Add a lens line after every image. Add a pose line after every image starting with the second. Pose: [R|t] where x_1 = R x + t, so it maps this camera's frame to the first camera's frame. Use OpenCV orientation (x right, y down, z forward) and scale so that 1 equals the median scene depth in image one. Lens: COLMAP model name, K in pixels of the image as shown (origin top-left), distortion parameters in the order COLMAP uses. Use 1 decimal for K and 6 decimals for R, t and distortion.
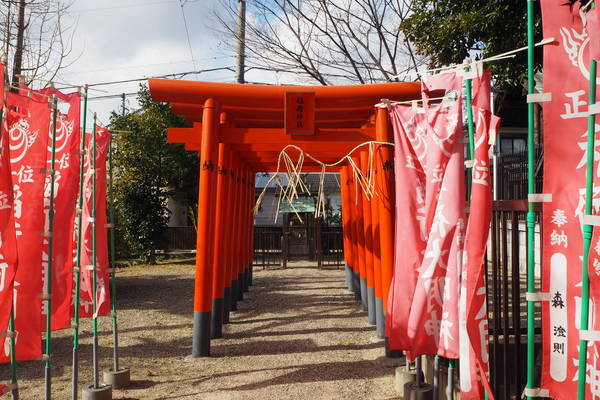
lens RADIAL K [[503.9, 0, 301.7], [0, 503.9, 197.0], [0, 0, 1]] dist [-0.030675, 0.020746]
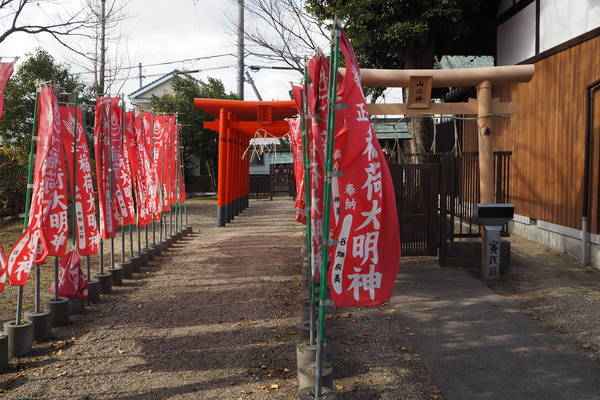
lens RADIAL K [[503.9, 0, 300.7], [0, 503.9, 198.9], [0, 0, 1]] dist [-0.030675, 0.020746]
pose [[0.999881, -0.005841, -0.014259, 0.069053], [0.007083, 0.996037, 0.088661, 0.001453], [0.013684, -0.088751, 0.995960, -0.455044]]
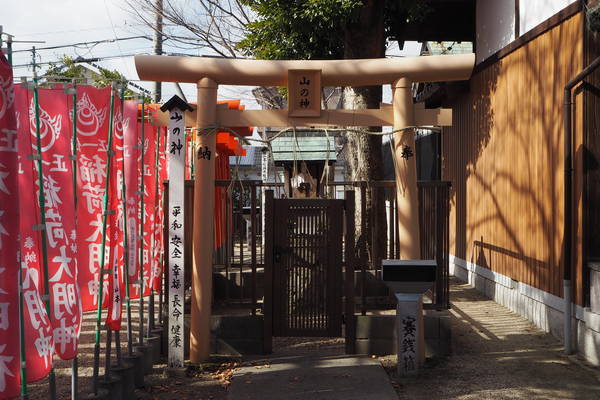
lens RADIAL K [[709.8, 0, 300.1], [0, 709.8, 201.7], [0, 0, 1]] dist [0.053575, 0.000000]
pose [[0.999999, 0.001453, 0.000203, 0.190124], [-0.001459, 0.999434, 0.033602, -0.002923], [-0.000154, -0.033602, 0.999435, -0.423366]]
